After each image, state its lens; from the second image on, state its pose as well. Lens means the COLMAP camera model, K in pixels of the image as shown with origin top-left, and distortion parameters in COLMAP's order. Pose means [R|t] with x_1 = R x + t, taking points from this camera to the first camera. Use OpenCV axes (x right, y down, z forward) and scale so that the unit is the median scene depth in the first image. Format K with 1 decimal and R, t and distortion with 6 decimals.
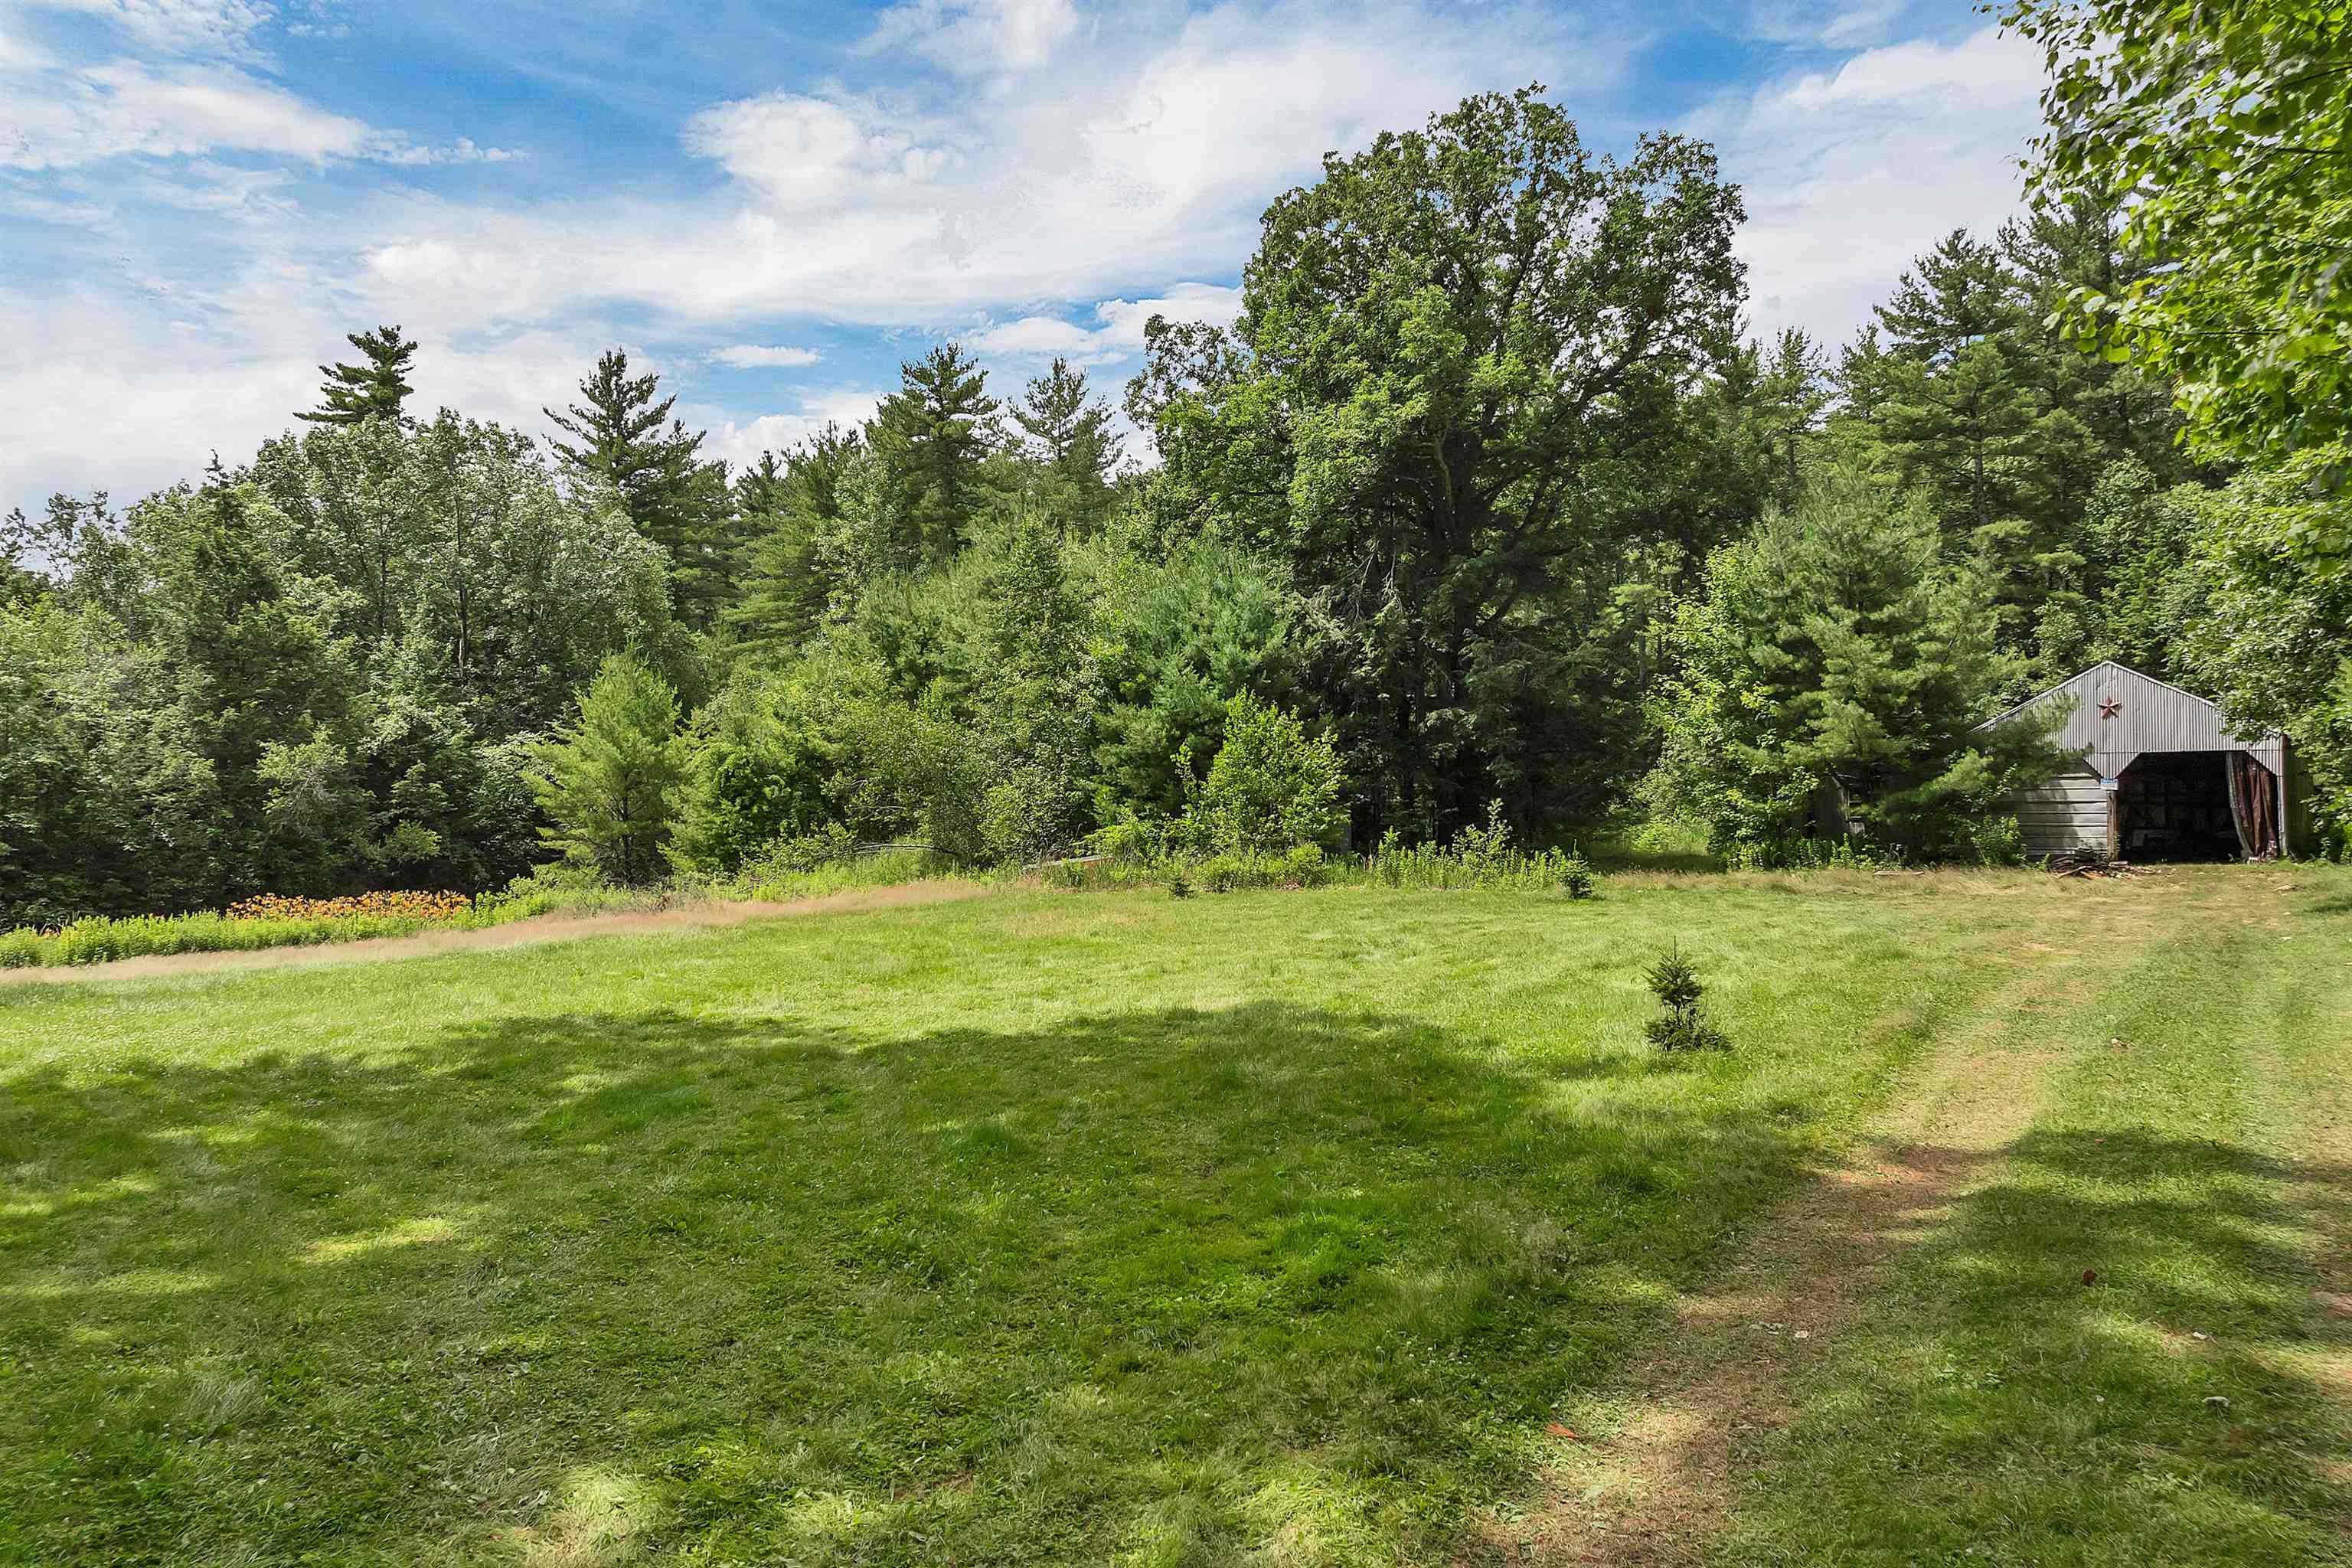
lens RADIAL K [[1659.5, 0, 1184.1], [0, 1659.5, 787.9], [0, 0, 1]] dist [-0.048966, 0.010370]
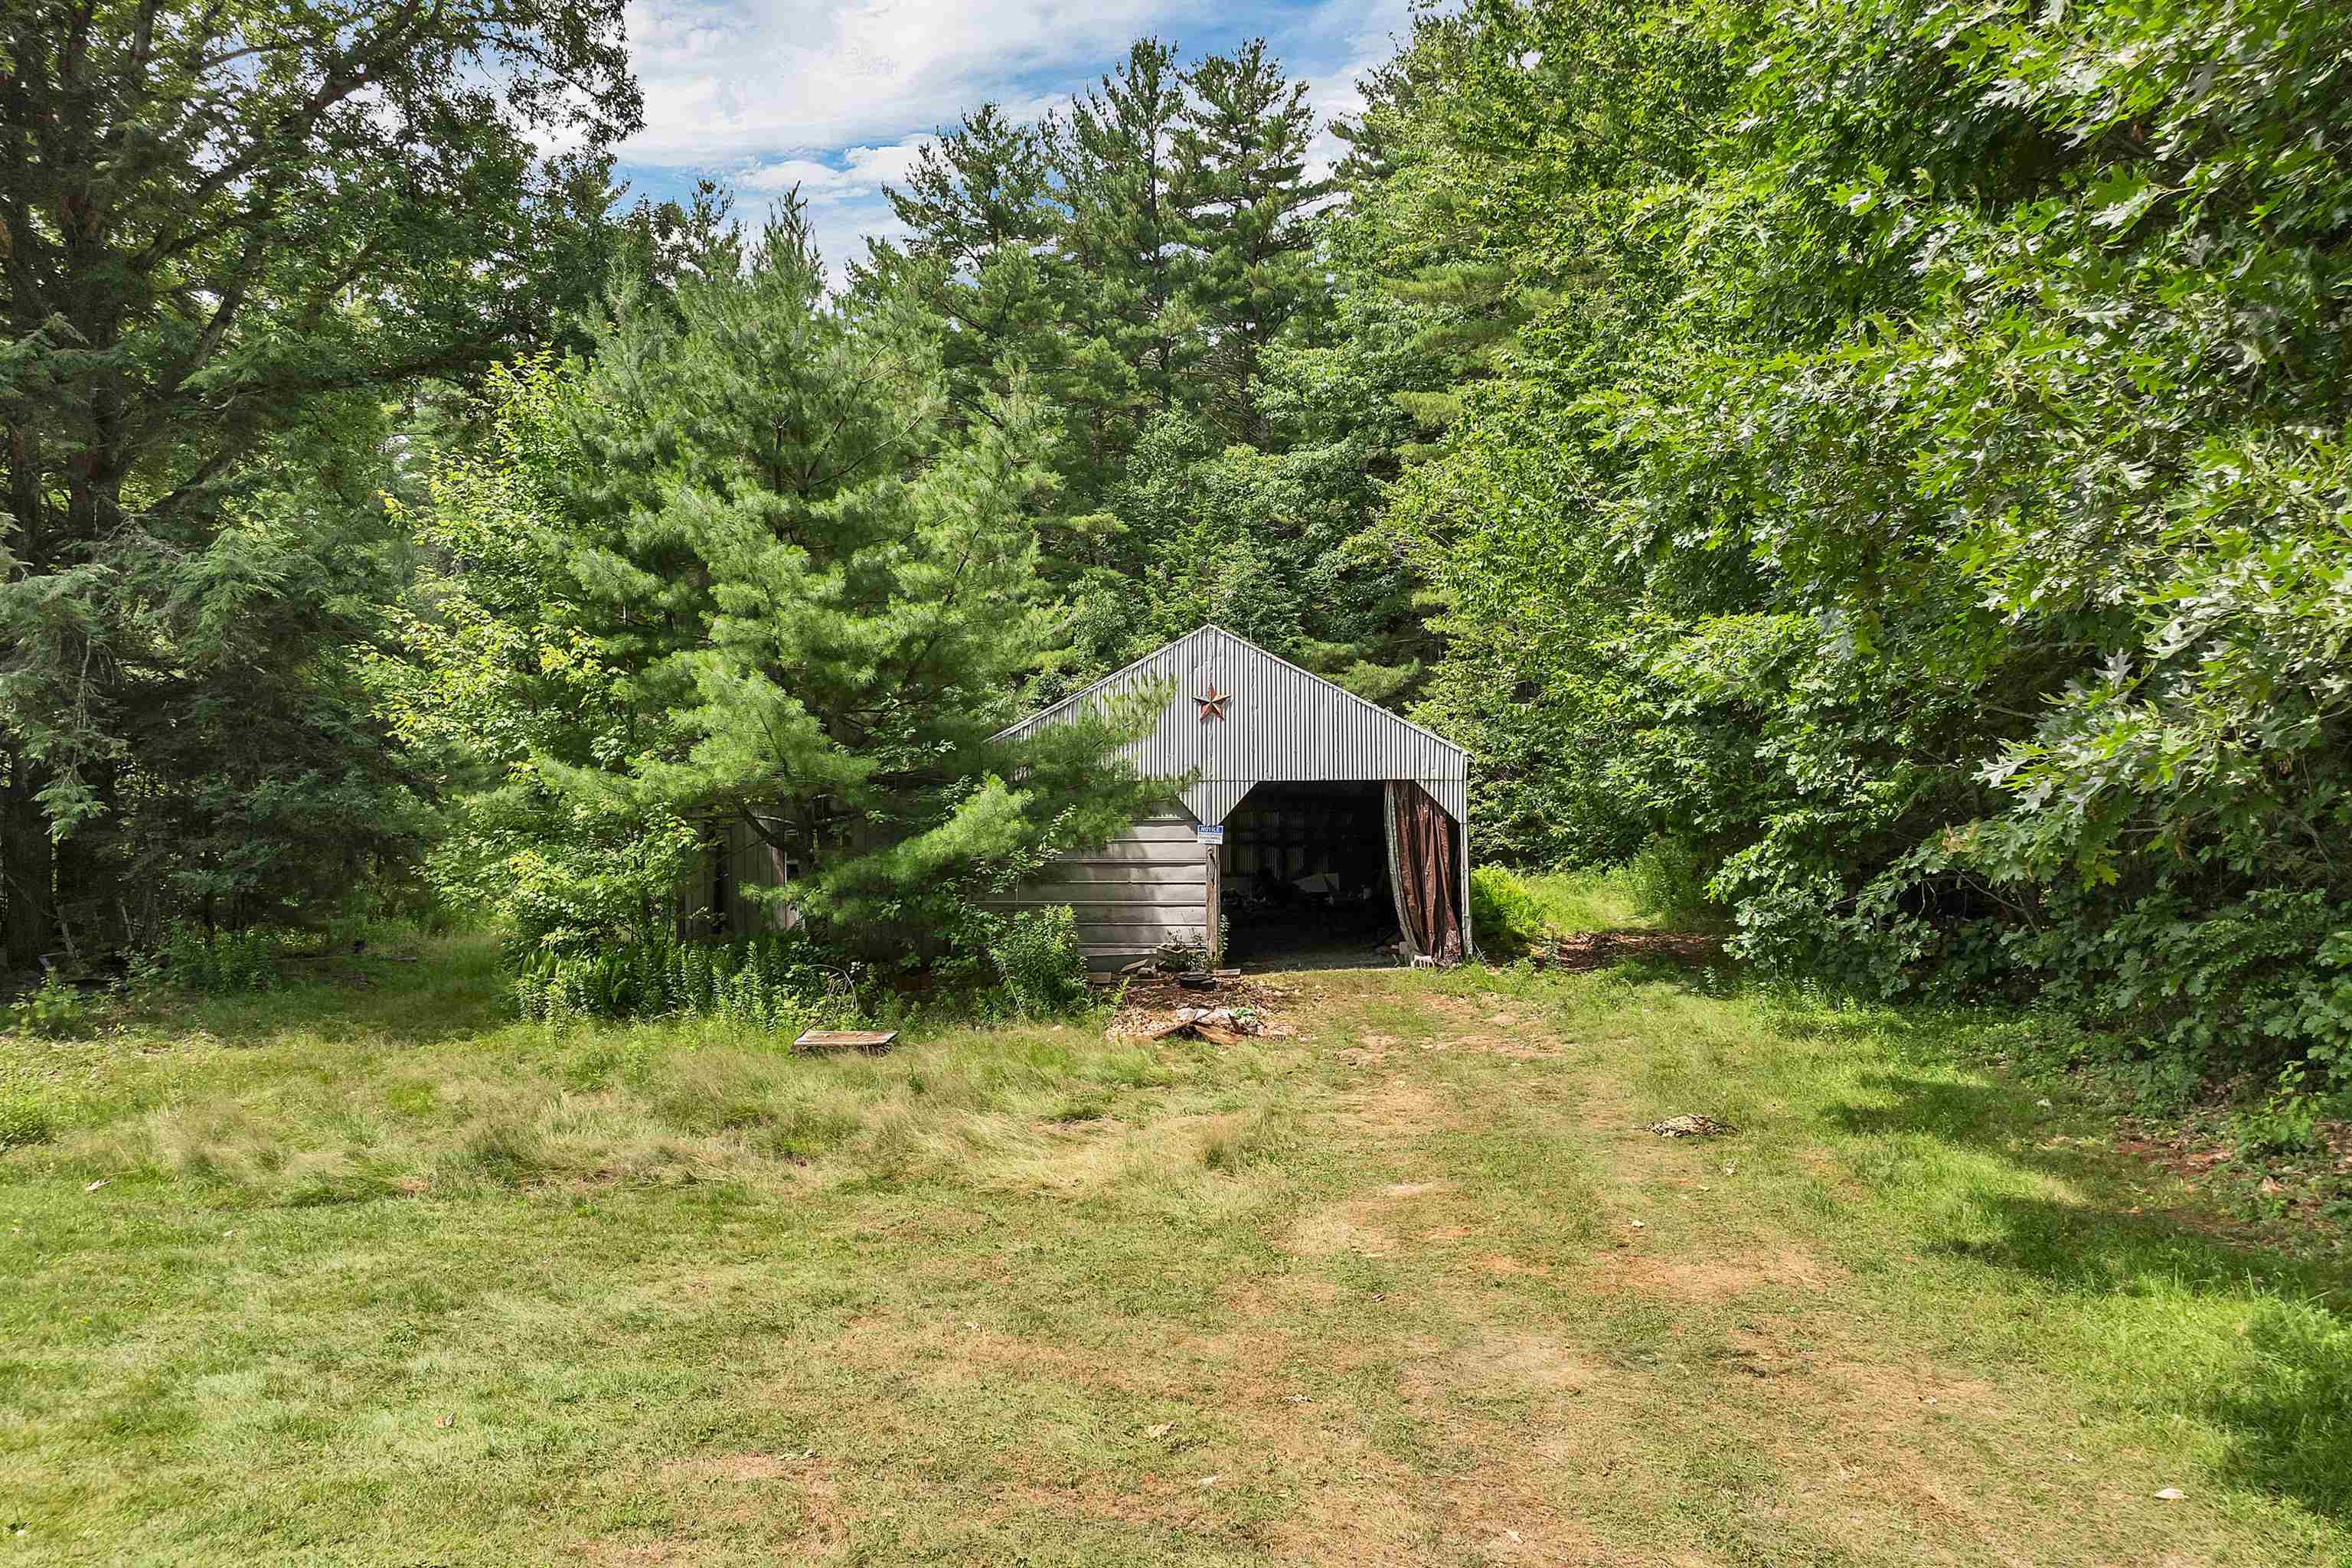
lens RADIAL K [[1659.5, 0, 1187.0], [0, 1659.5, 778.5], [0, 0, 1]] dist [-0.048966, 0.010370]
pose [[0.845387, 0.009827, 0.534063, 0.242742], [-0.006839, 0.999948, -0.007574, -0.018110], [-0.534110, 0.002750, 0.845411, 0.505341]]
